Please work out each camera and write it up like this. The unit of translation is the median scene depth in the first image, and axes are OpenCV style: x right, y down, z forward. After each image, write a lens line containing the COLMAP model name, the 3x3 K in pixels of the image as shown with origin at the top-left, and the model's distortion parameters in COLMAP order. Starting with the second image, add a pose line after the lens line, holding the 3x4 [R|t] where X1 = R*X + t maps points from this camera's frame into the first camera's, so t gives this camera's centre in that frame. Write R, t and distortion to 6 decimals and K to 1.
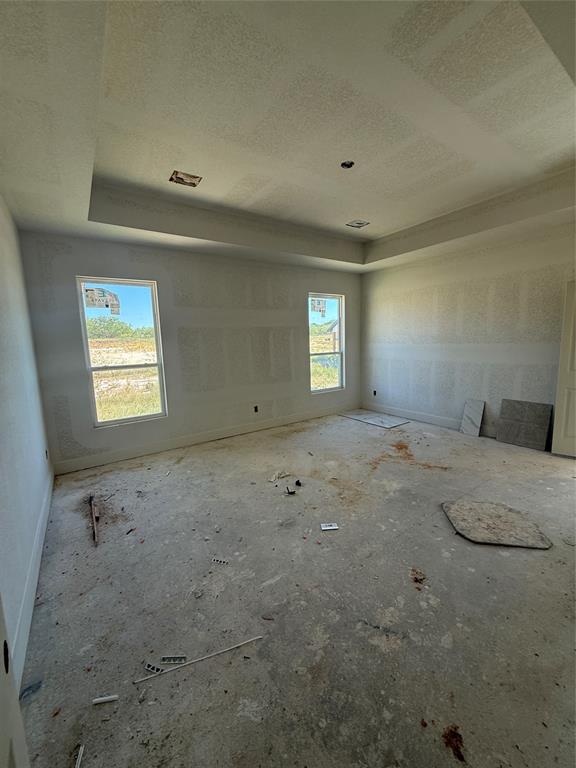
lens RADIAL K [[306.1, 0, 287.3], [0, 306.1, 383.9], [0, 0, 1]] dist [-0.001780, 0.000610]
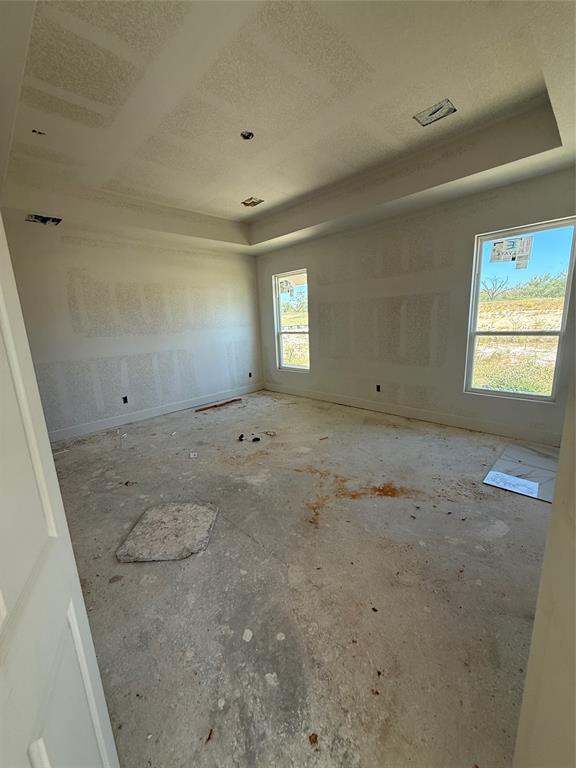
lens RADIAL K [[306.1, 0, 285.2], [0, 306.1, 382.5], [0, 0, 1]] dist [-0.001780, 0.000610]
pose [[0.178225, 0.223020, -0.958383, 0.931279], [-0.102163, 0.972907, 0.207401, -0.124526], [0.978672, 0.060947, 0.196181, 0.694381]]
